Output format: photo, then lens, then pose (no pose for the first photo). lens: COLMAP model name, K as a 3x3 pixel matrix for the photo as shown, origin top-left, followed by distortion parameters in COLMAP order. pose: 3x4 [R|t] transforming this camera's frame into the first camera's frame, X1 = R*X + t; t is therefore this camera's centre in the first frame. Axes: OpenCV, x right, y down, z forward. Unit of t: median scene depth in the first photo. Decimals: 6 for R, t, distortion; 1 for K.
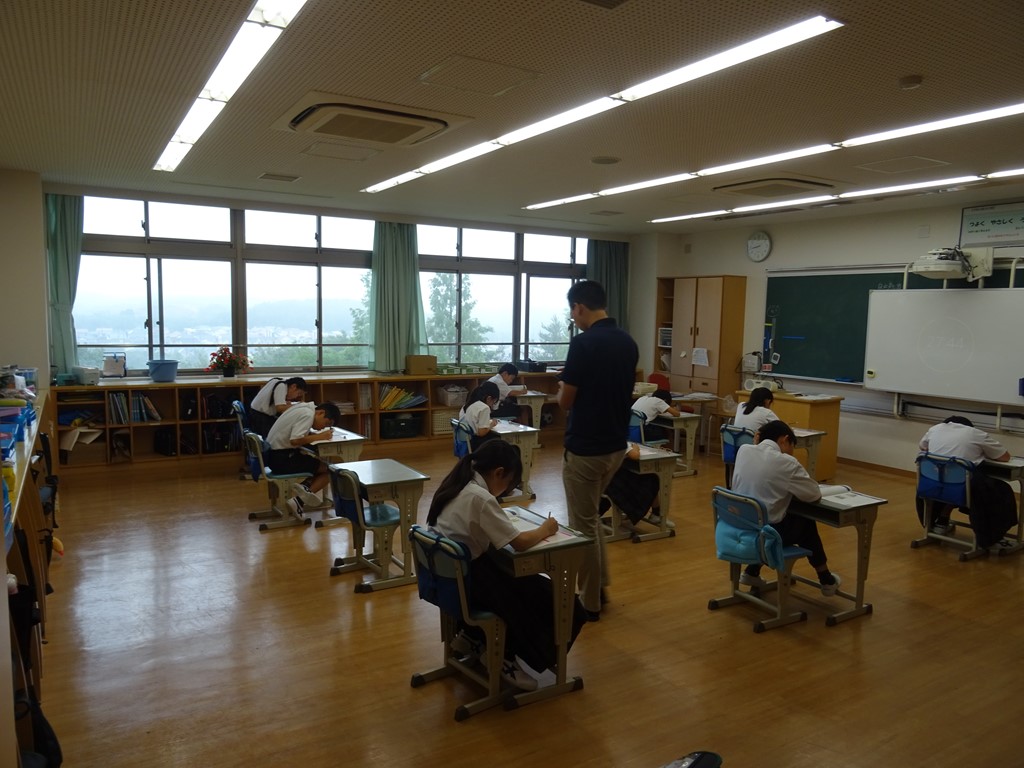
lens RADIAL K [[737.0, 0, 533.7], [0, 737.0, 390.6], [0, 0, 1]] dist [0.014140, 0.003748]
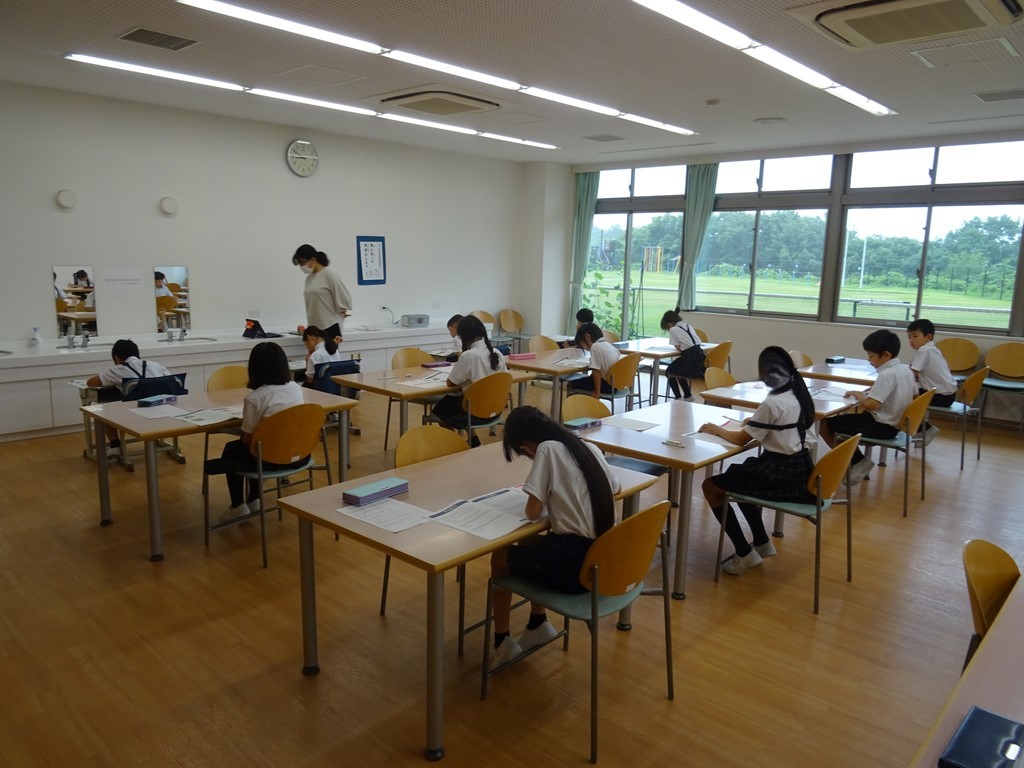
lens RADIAL K [[744.2, 0, 506.0], [0, 744.2, 383.9], [0, 0, 1]] dist [0.035382, -0.008792]
pose [[0.264879, 0.161069, -0.950734, 0.982658], [-0.116907, 0.984042, 0.134141, -0.049373], [0.957169, 0.075617, 0.279482, 0.624848]]
